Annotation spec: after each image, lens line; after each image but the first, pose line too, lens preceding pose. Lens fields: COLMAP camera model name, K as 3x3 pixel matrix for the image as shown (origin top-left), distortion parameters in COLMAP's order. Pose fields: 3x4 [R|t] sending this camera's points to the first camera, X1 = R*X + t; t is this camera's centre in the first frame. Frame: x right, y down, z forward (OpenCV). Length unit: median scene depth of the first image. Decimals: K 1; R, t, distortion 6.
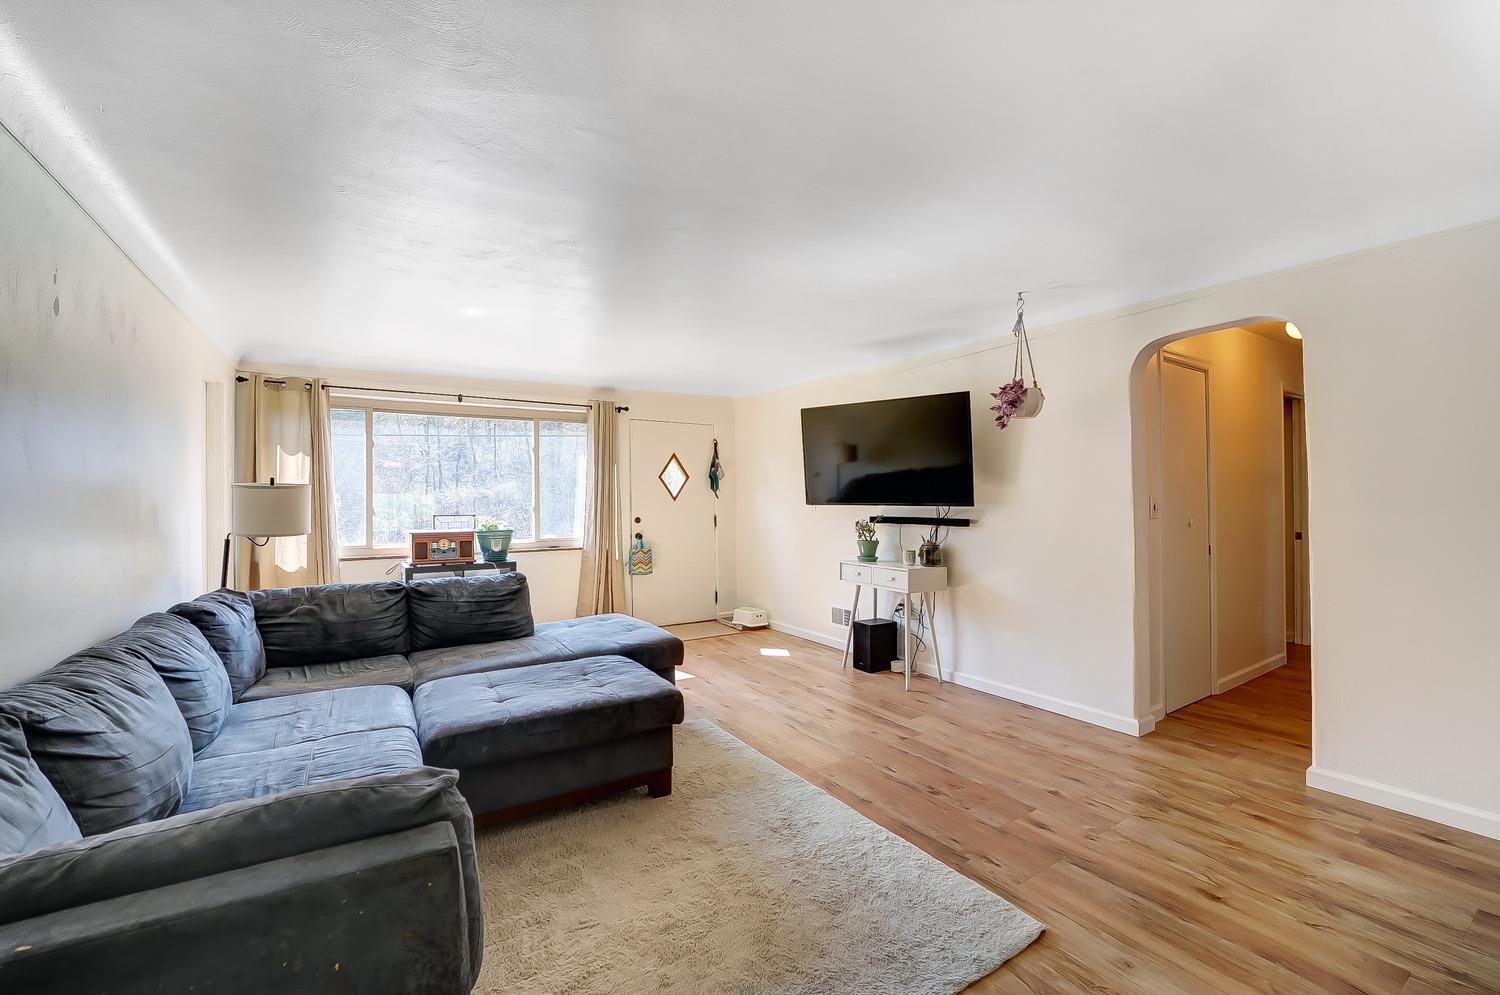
lens RADIAL K [[606.3, 0, 750.0], [0, 606.3, 497.5], [0, 0, 1]] dist [-0.000687, -0.000026]
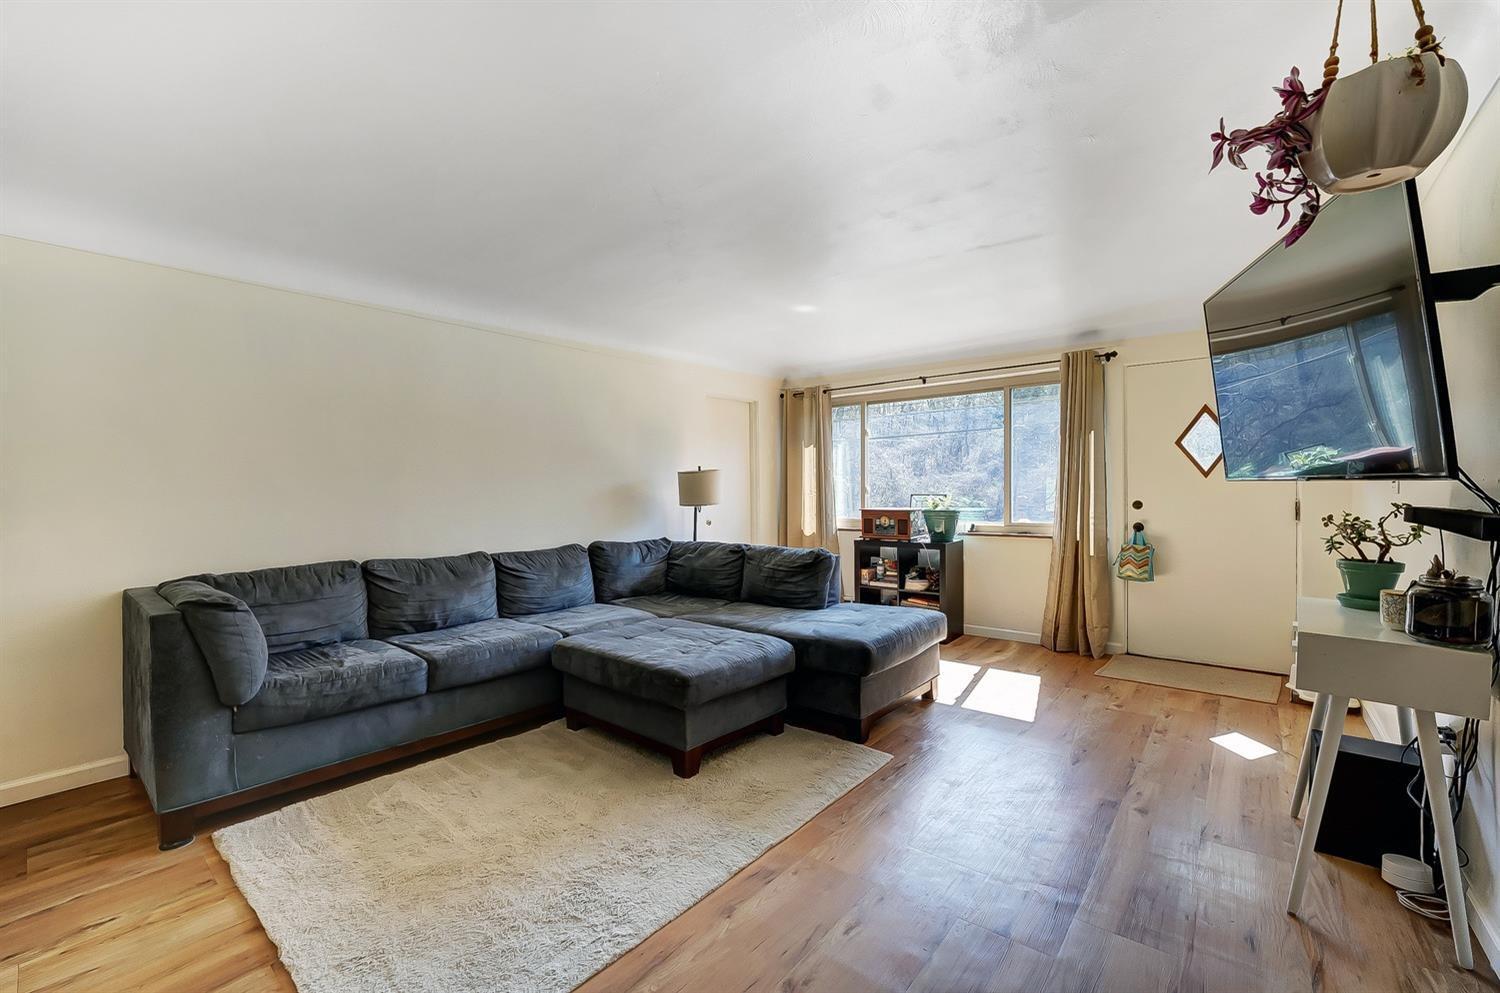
lens RADIAL K [[609.3, 0, 750.0], [0, 609.3, 496.5], [0, 0, 1]] dist [-0.029670, 0.000401]
pose [[0.326816, 0.011518, -0.945018, 0.418863], [0.011571, 0.999802, 0.016187, 0.012981], [0.945017, -0.016225, 0.326618, 0.410444]]
